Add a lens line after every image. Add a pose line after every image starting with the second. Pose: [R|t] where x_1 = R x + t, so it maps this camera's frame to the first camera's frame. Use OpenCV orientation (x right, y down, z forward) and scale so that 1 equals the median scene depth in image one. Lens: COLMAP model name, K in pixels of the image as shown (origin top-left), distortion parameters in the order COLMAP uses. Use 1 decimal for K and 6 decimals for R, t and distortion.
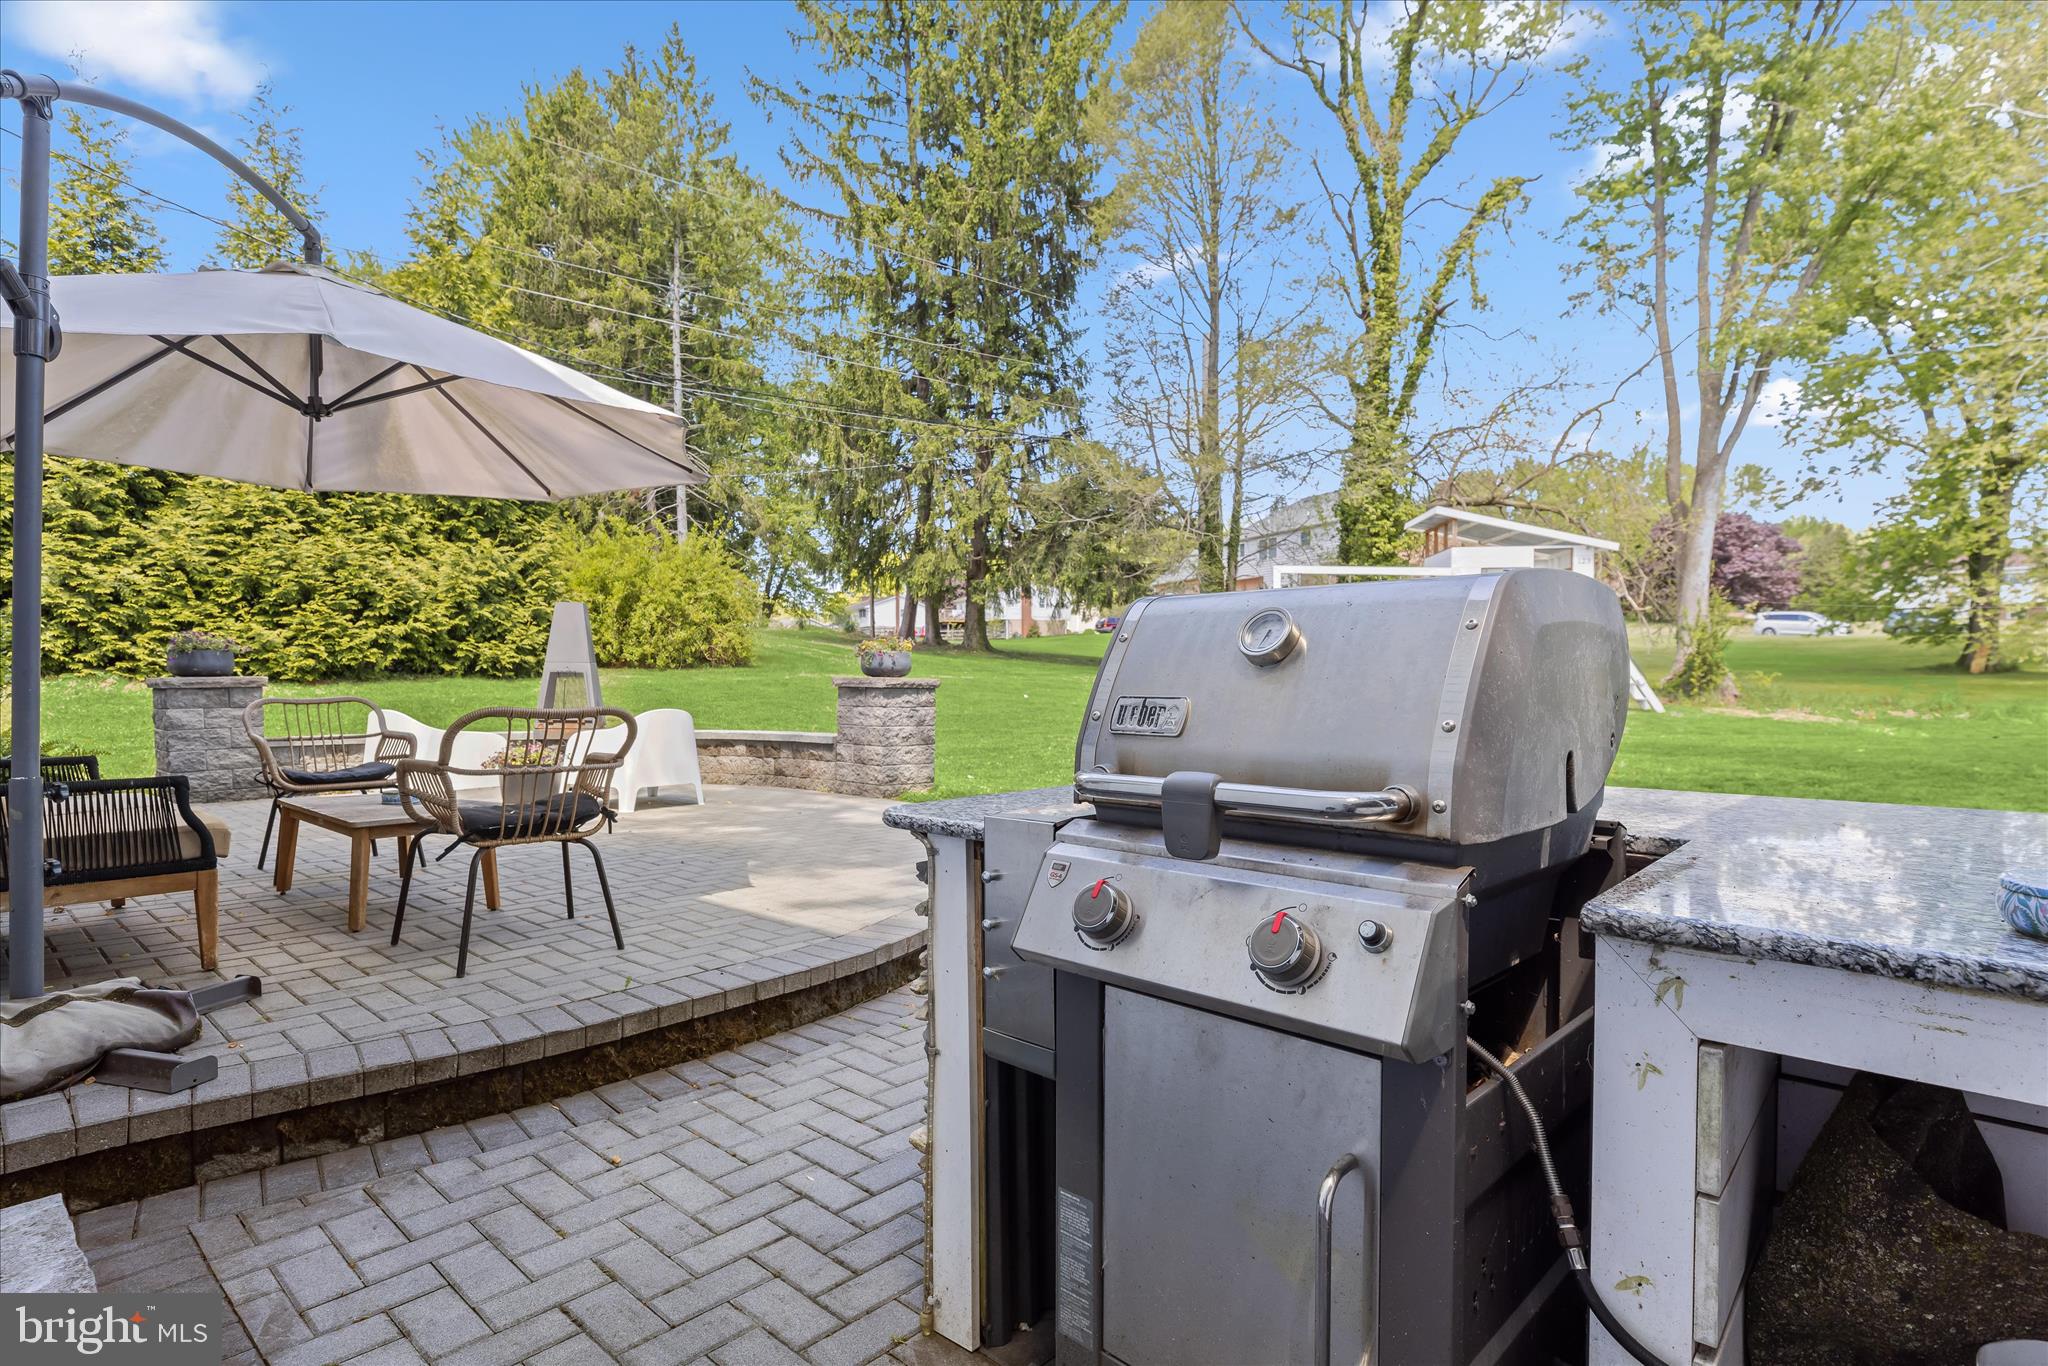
lens RADIAL K [[1029.9, 0, 1030.8], [0, 1029.9, 694.9], [0, 0, 1]] dist [0.000928, -0.000530]
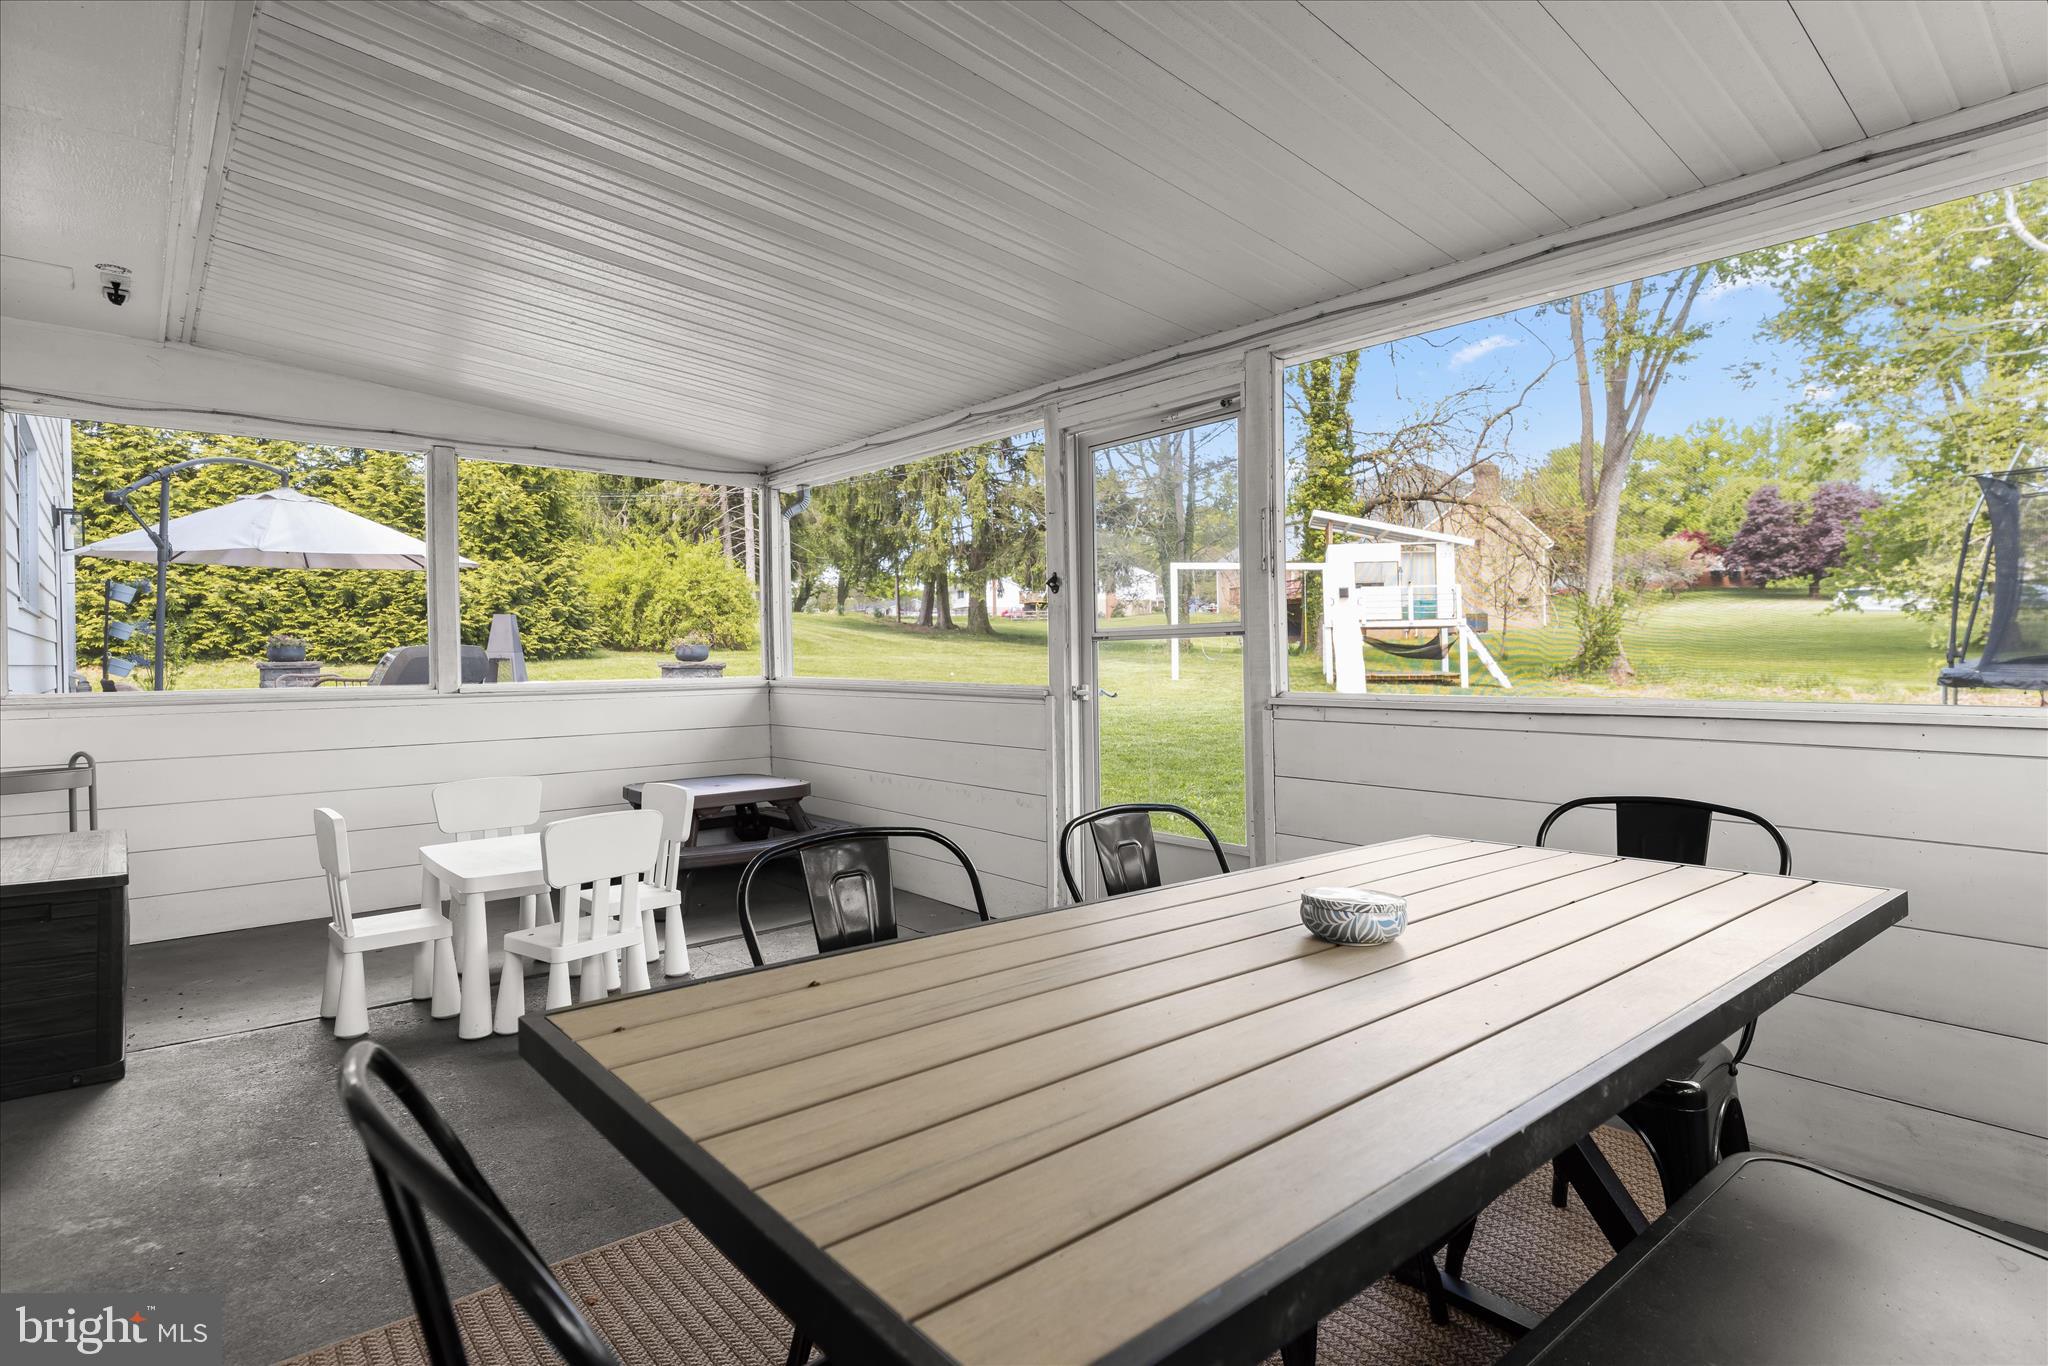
lens RADIAL K [[1029.9, 0, 1030.5], [0, 1029.9, 666.1], [0, 0, 1]] dist [0.000928, -0.000530]
pose [[0.993521, -0.000922, -0.113647, 0.341302], [0.000160, 0.999977, -0.006708, 0.000762], [0.113651, 0.006647, 0.993499, -0.307366]]
